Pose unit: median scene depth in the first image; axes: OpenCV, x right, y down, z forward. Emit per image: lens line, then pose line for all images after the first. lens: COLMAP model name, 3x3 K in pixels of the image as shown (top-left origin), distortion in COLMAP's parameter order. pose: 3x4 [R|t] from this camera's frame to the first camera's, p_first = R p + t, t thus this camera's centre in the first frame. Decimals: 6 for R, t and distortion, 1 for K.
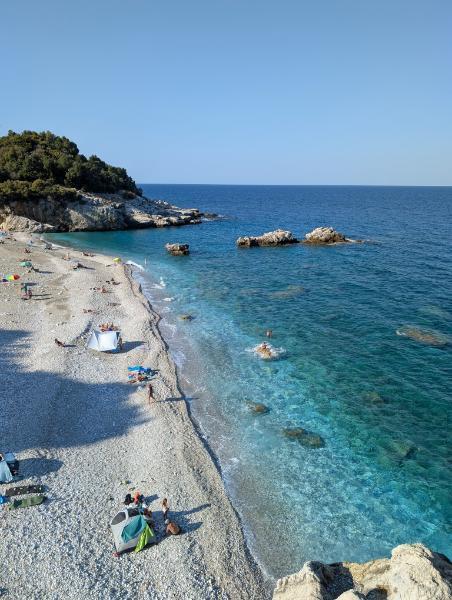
lens RADIAL K [[443.0, 0, 226.0], [0, 443.0, 300.0], [0, 0, 1]] dist [0.059306, -0.008469]
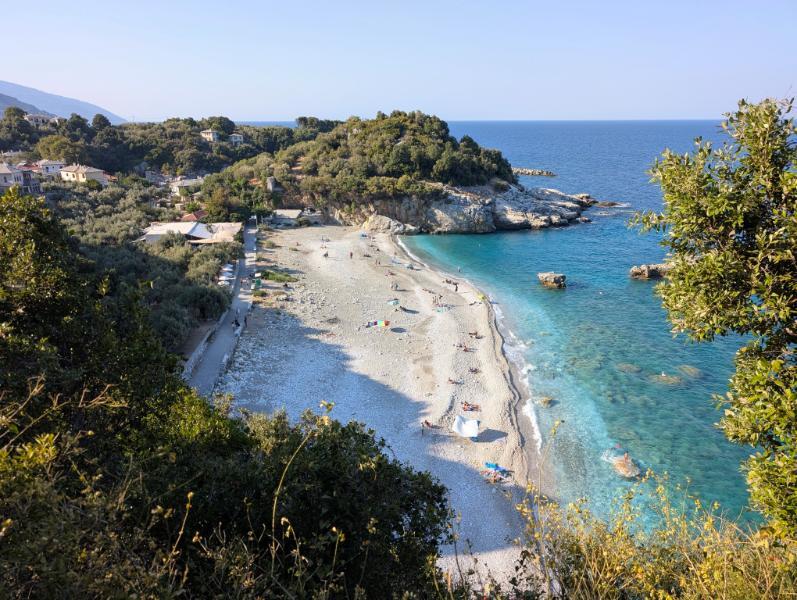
lens RADIAL K [[588.5, 0, 398.5], [0, 588.5, 300.0], [0, 0, 1]] dist [0.059306, -0.008469]
pose [[0.929748, 0.095521, -0.355591, 0.017062], [-0.082319, 0.995243, 0.052112, -0.078615], [0.358877, -0.019179, 0.933188, -0.116359]]
